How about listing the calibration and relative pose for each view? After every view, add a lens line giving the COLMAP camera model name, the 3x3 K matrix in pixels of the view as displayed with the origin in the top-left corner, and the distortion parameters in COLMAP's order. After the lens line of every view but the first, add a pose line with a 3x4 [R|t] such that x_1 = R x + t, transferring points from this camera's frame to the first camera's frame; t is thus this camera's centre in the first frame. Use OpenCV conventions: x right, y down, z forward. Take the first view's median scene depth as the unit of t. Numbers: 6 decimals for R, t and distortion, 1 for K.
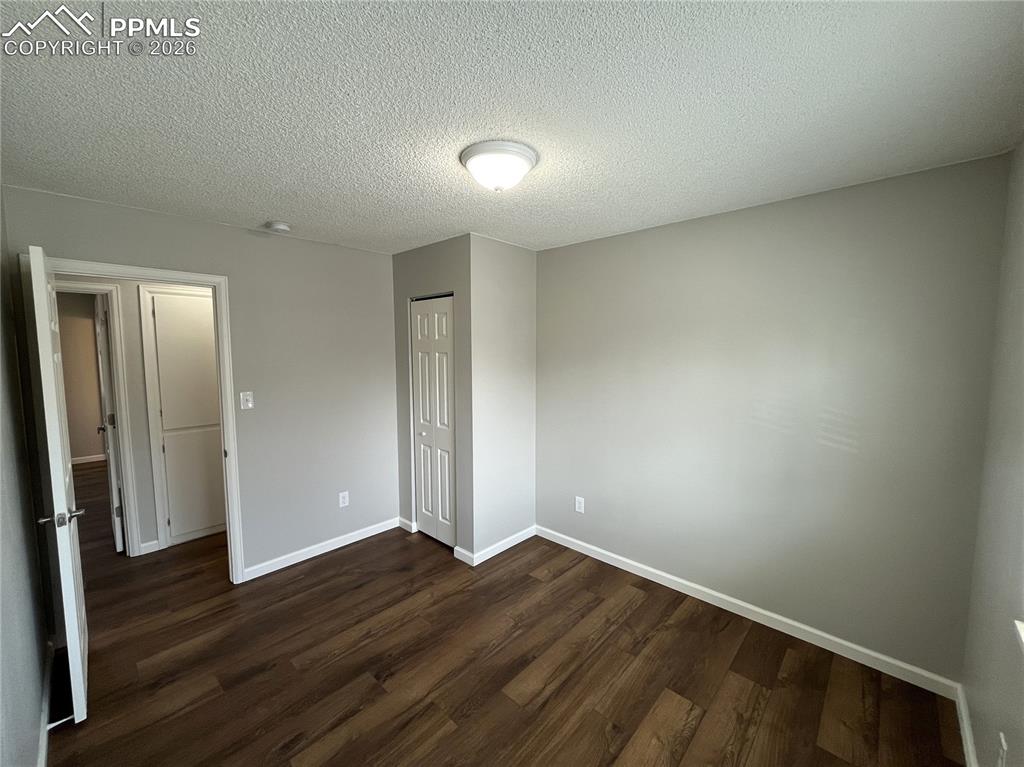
lens RADIAL K [[409.7, 0, 510.6], [0, 409.7, 381.8], [0, 0, 1]] dist [0.001805, 0.001014]
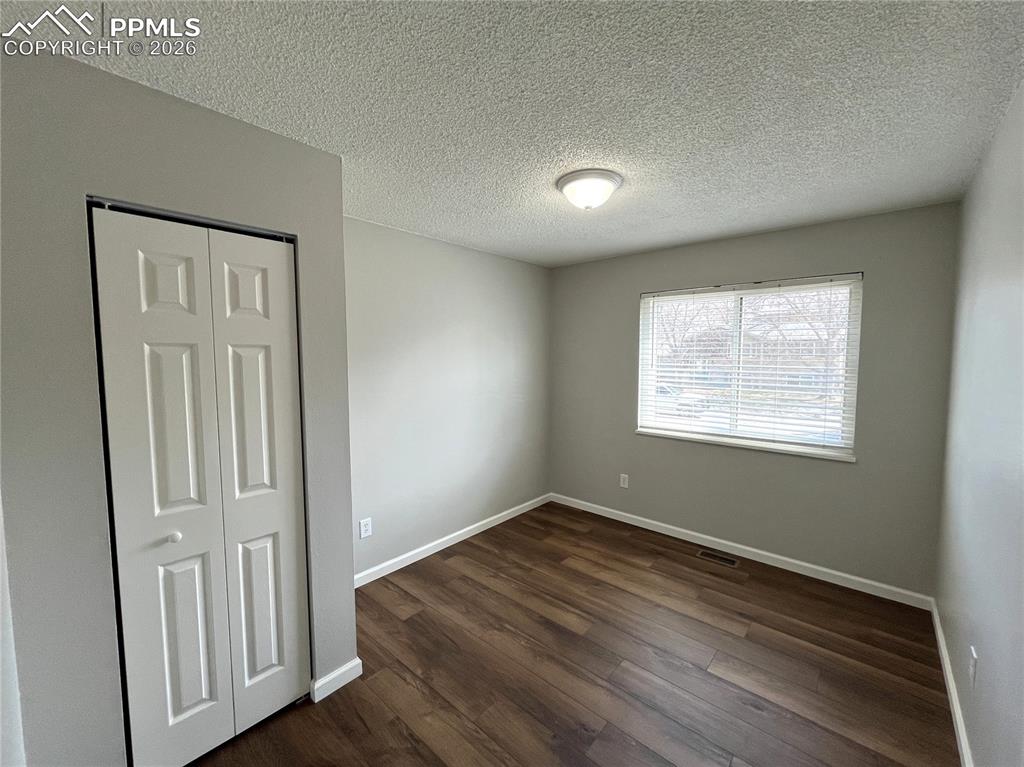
lens RADIAL K [[409.7, 0, 511.7], [0, 409.7, 383.2], [0, 0, 1]] dist [0.001805, 0.001014]
pose [[-0.016948, -0.066500, 0.997642, -0.846236], [0.085034, 0.994075, 0.067707, -0.040354], [-0.996234, 0.085982, -0.011193, 0.860888]]
